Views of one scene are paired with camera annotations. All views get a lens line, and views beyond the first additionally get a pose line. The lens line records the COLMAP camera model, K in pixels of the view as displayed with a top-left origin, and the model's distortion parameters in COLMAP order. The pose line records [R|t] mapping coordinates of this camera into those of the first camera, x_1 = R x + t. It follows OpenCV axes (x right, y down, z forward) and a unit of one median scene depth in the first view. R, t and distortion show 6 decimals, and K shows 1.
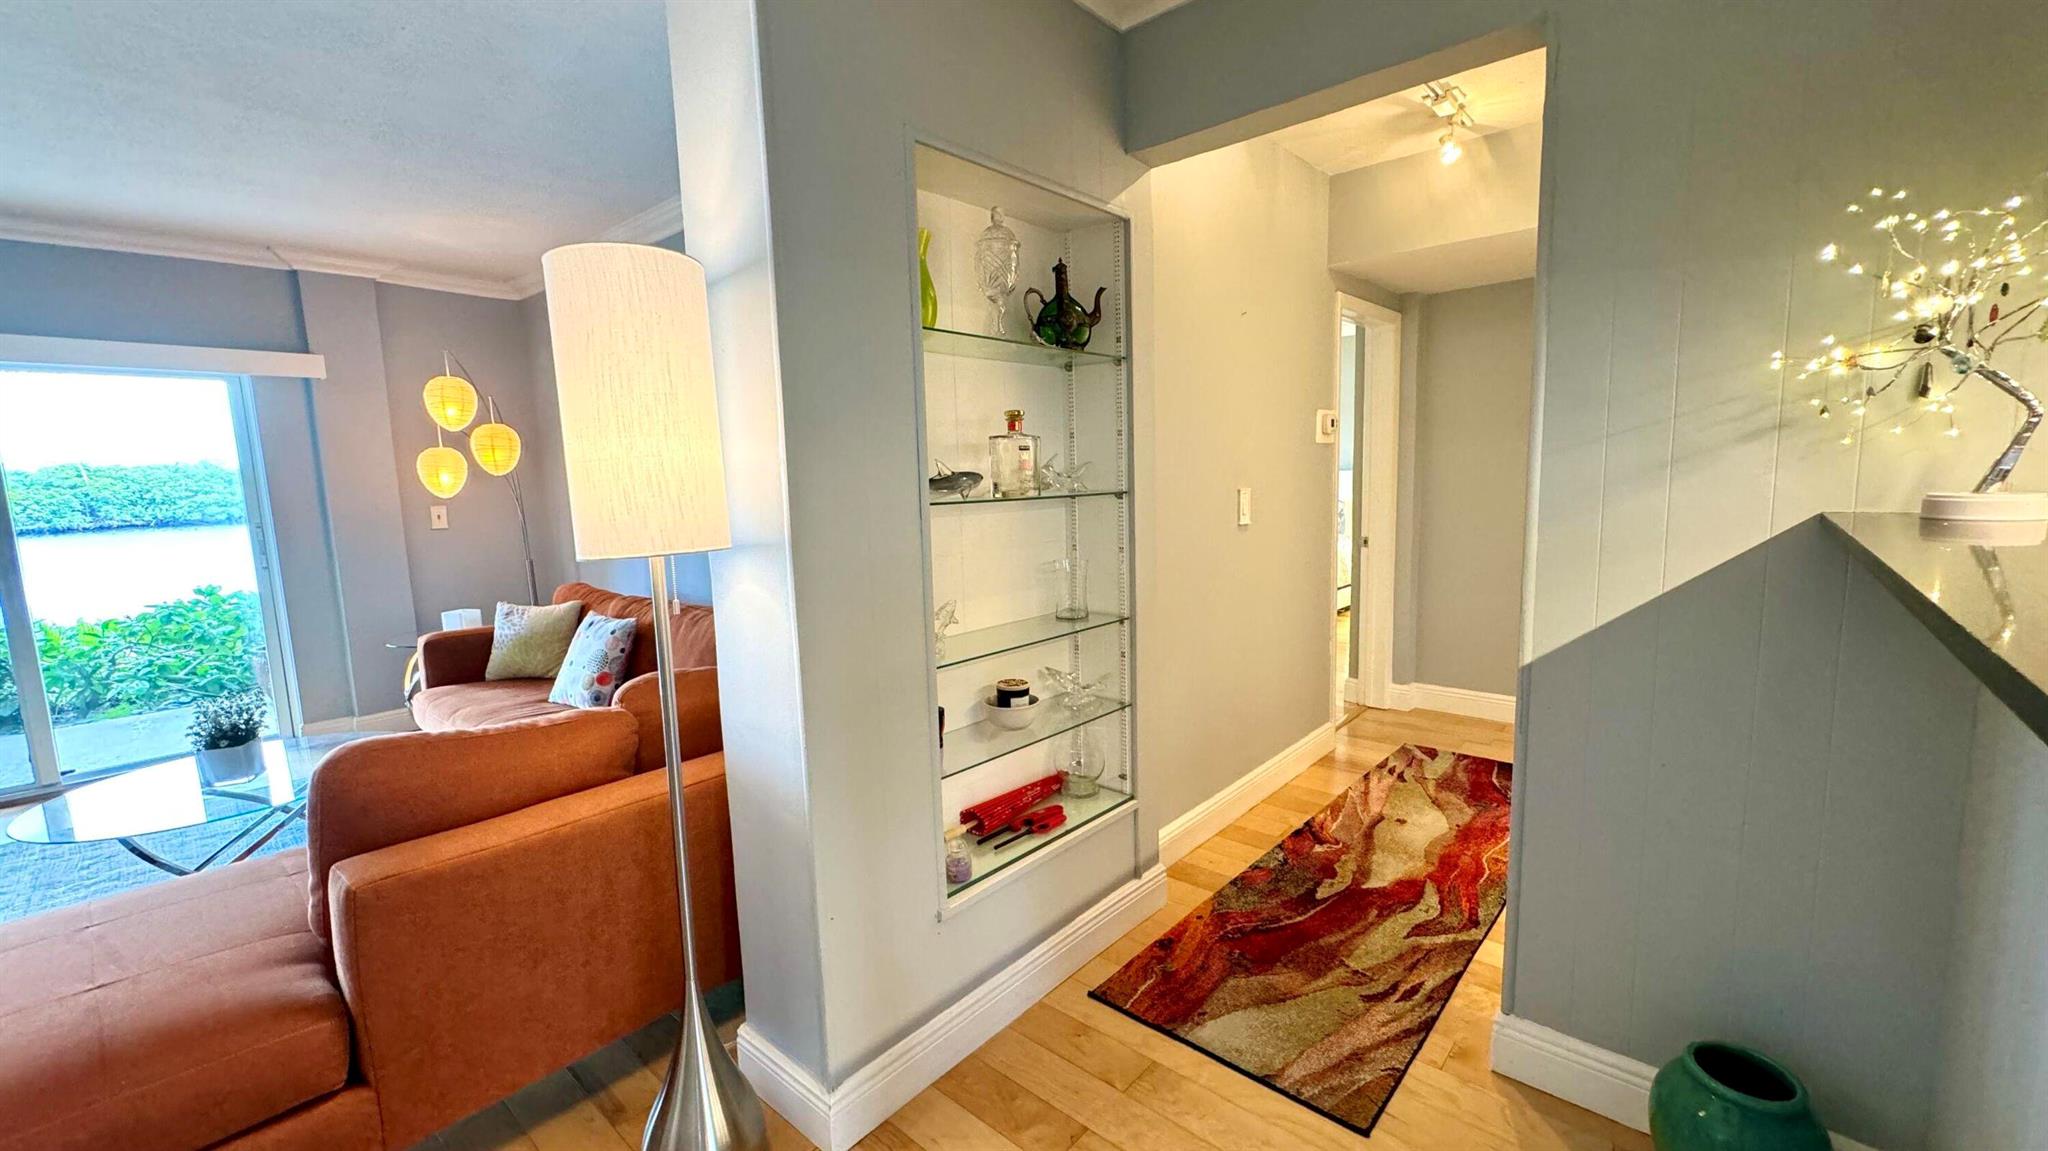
lens RADIAL K [[820.6, 0, 1023.4], [0, 820.6, 574.8], [0, 0, 1]] dist [-0.000890, 0.000902]
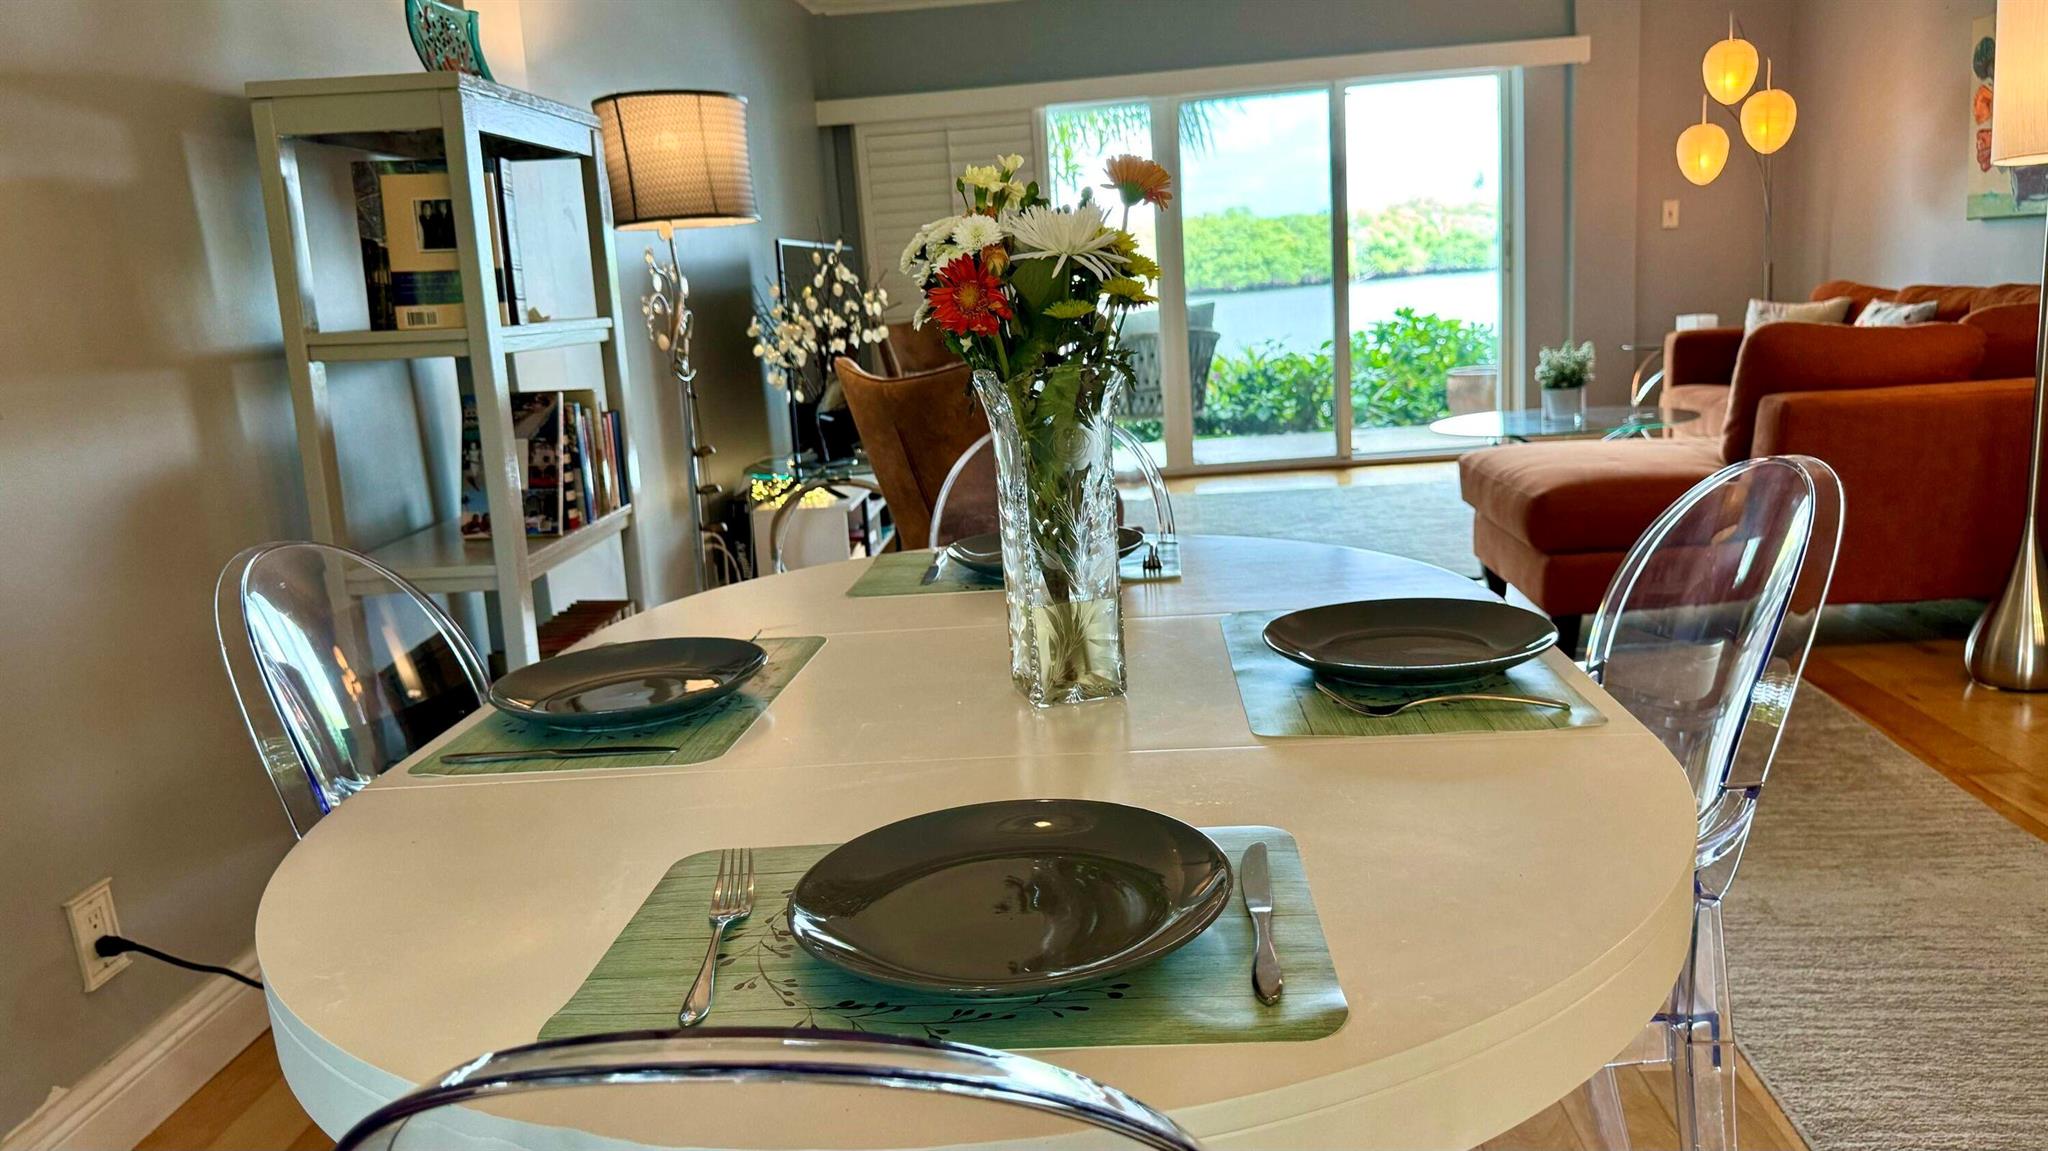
lens RADIAL K [[1465.0, 0, 1011.1], [0, 1465.0, 594.5], [0, 0, 1]] dist [0.018445, -0.017832]
pose [[0.609546, 0.156454, -0.777159, 0.260403], [-0.047109, 0.985748, 0.161498, 0.213224], [0.791350, -0.061829, 0.608229, -1.024504]]
